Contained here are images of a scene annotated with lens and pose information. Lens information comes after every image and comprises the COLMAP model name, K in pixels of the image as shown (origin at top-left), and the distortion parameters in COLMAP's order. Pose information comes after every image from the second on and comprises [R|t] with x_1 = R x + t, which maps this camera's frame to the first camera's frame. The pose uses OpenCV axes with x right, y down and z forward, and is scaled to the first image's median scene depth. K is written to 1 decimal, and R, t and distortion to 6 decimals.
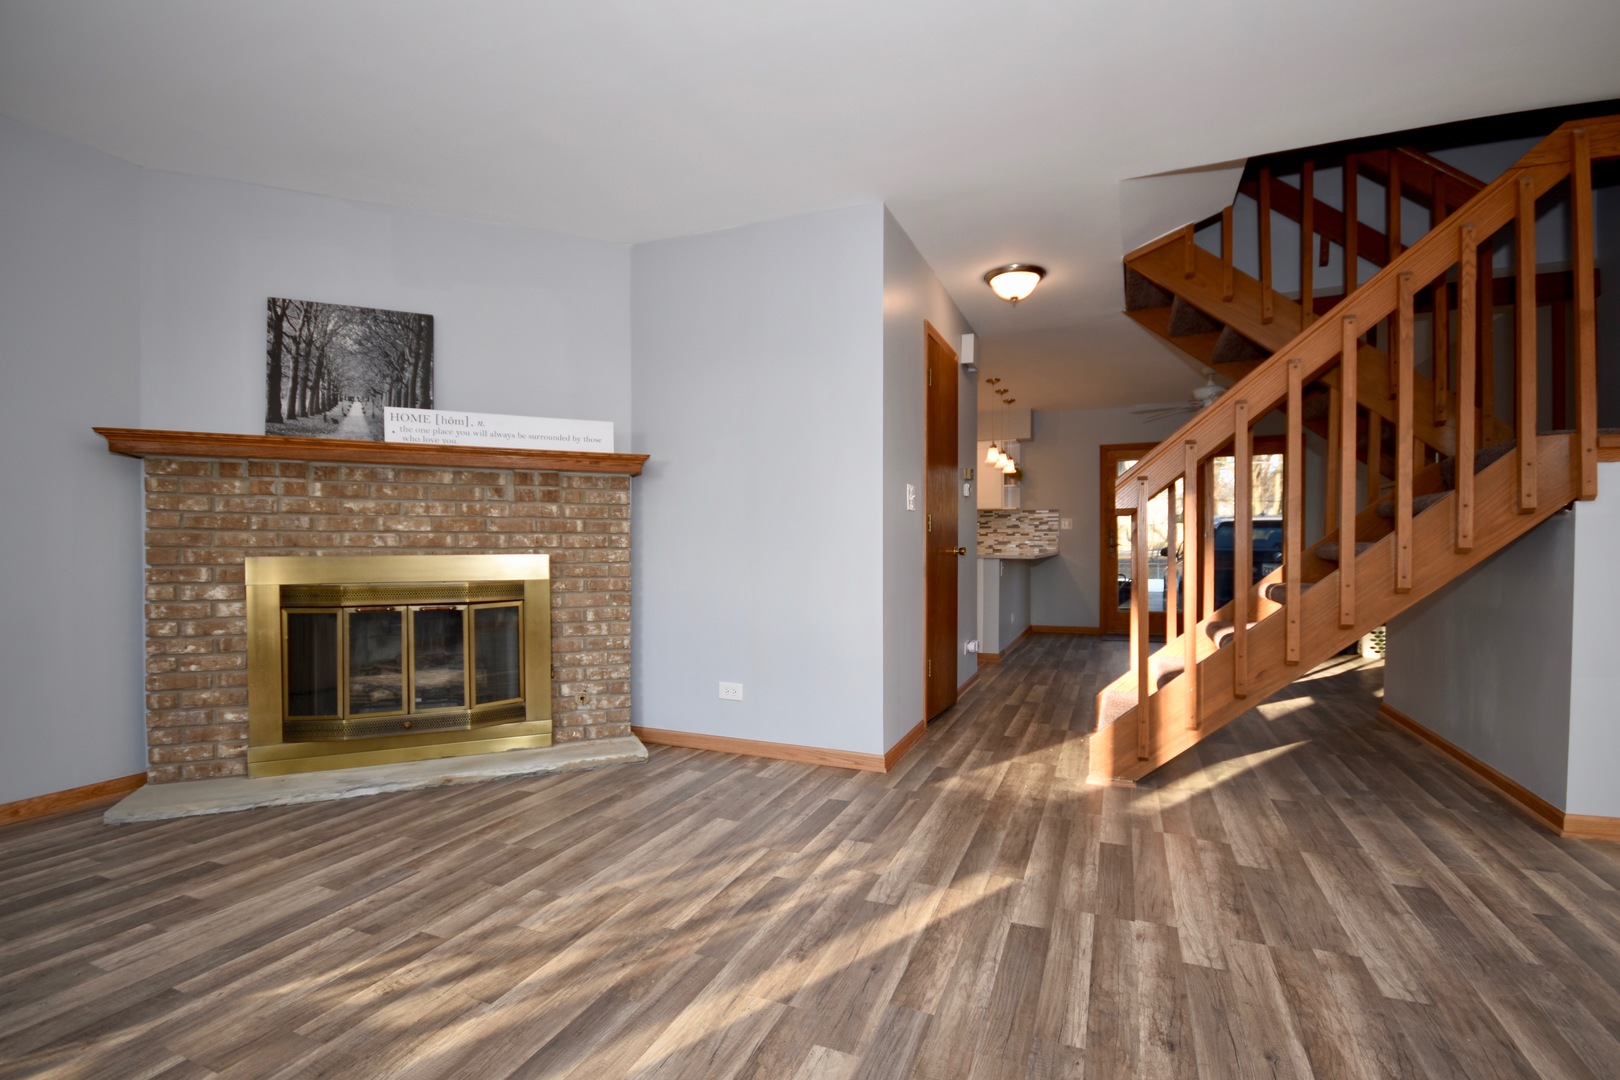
lens RADIAL K [[706.8, 0, 804.6], [0, 706.8, 560.6], [0, 0, 1]] dist [-0.001549, -0.000248]
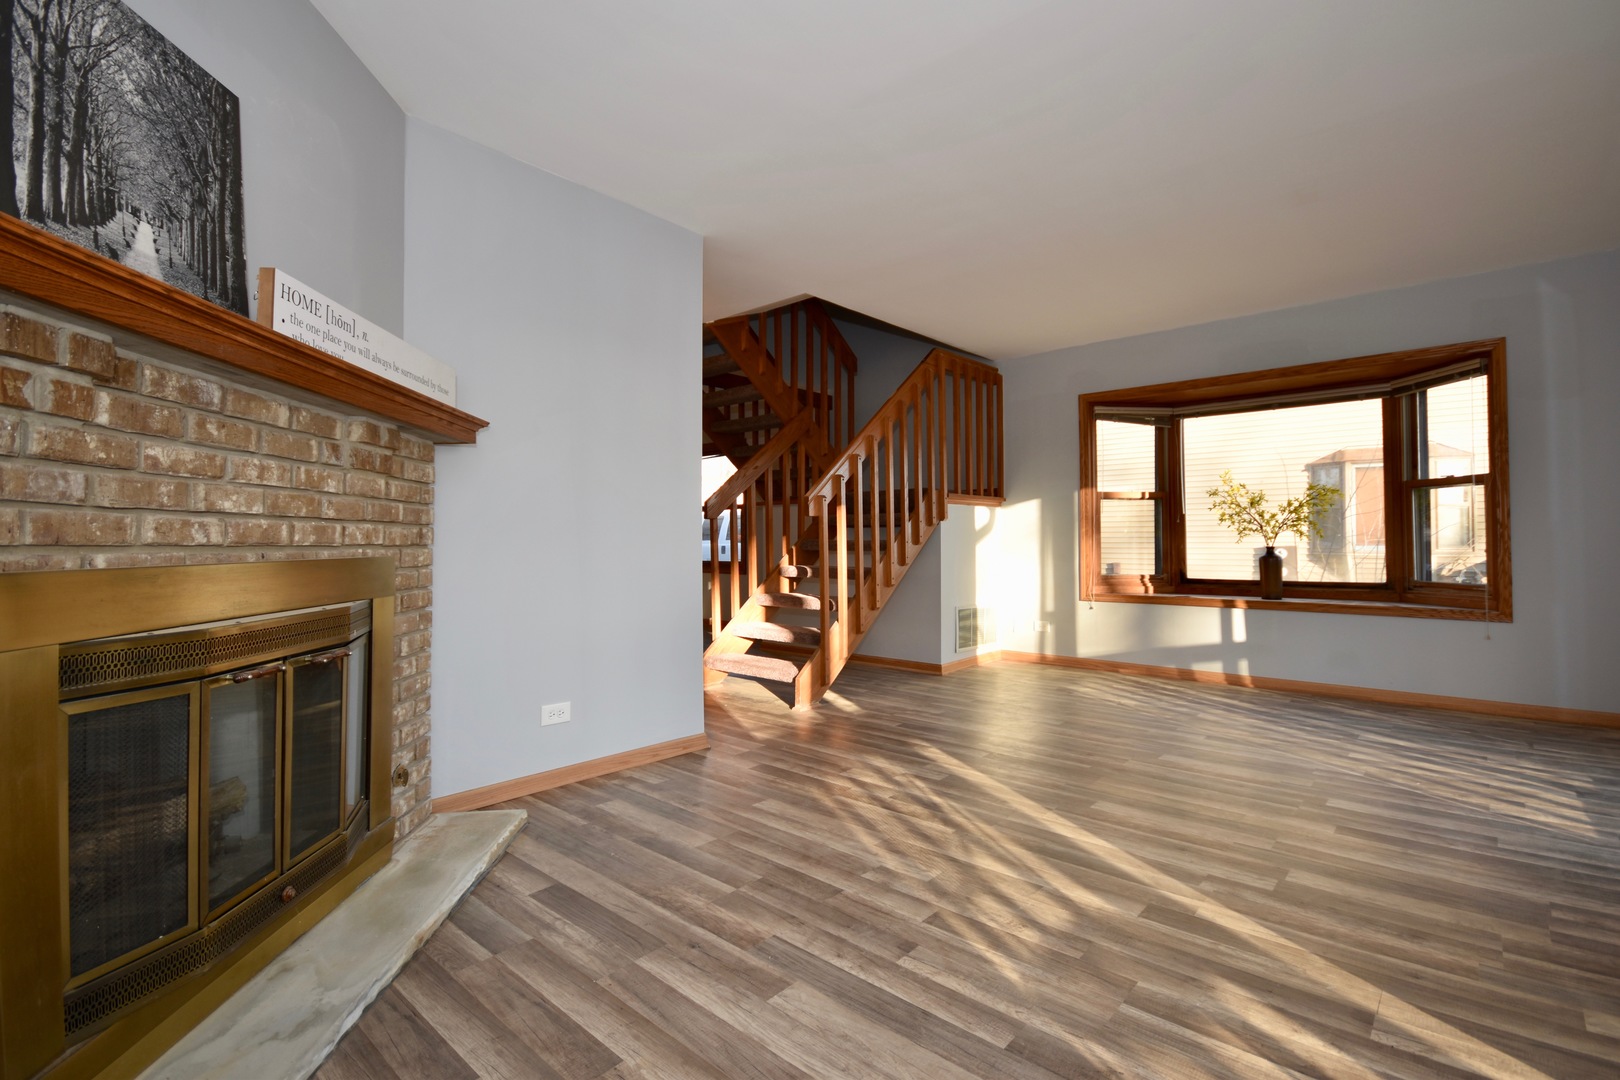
lens RADIAL K [[743.5, 0, 810.0], [0, 743.5, 540.0], [0, 0, 1]] dist [-0.000459, -0.012454]
pose [[0.344631, 0.000069, 0.938738, -0.949165], [0.024656, 0.999654, -0.009125, -0.008646], [-0.938414, 0.026290, 0.344510, 0.459063]]
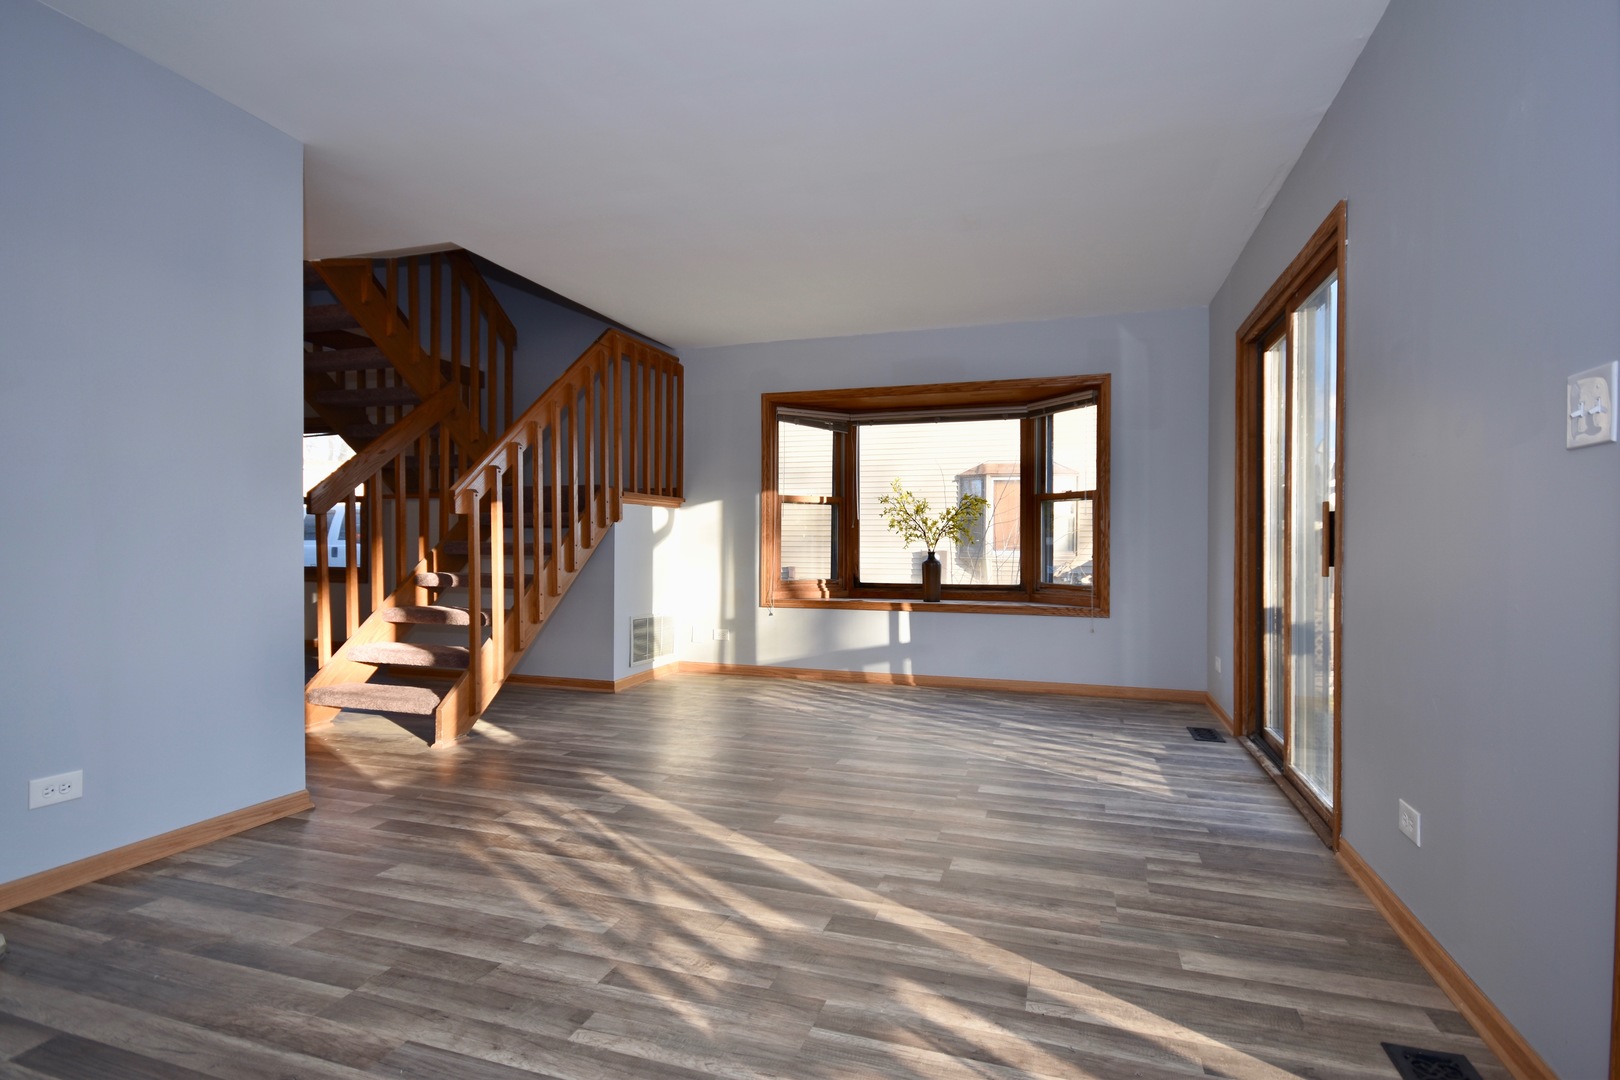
lens RADIAL K [[803.5, 0, 806.7], [0, 803.5, 550.7], [0, 0, 1]] dist [0.021191, -0.012624]
pose [[-0.060624, -0.008042, 0.998128, -0.925899], [0.018118, 0.999794, 0.009156, -0.009189], [-0.997996, 0.018639, -0.060466, 0.472053]]
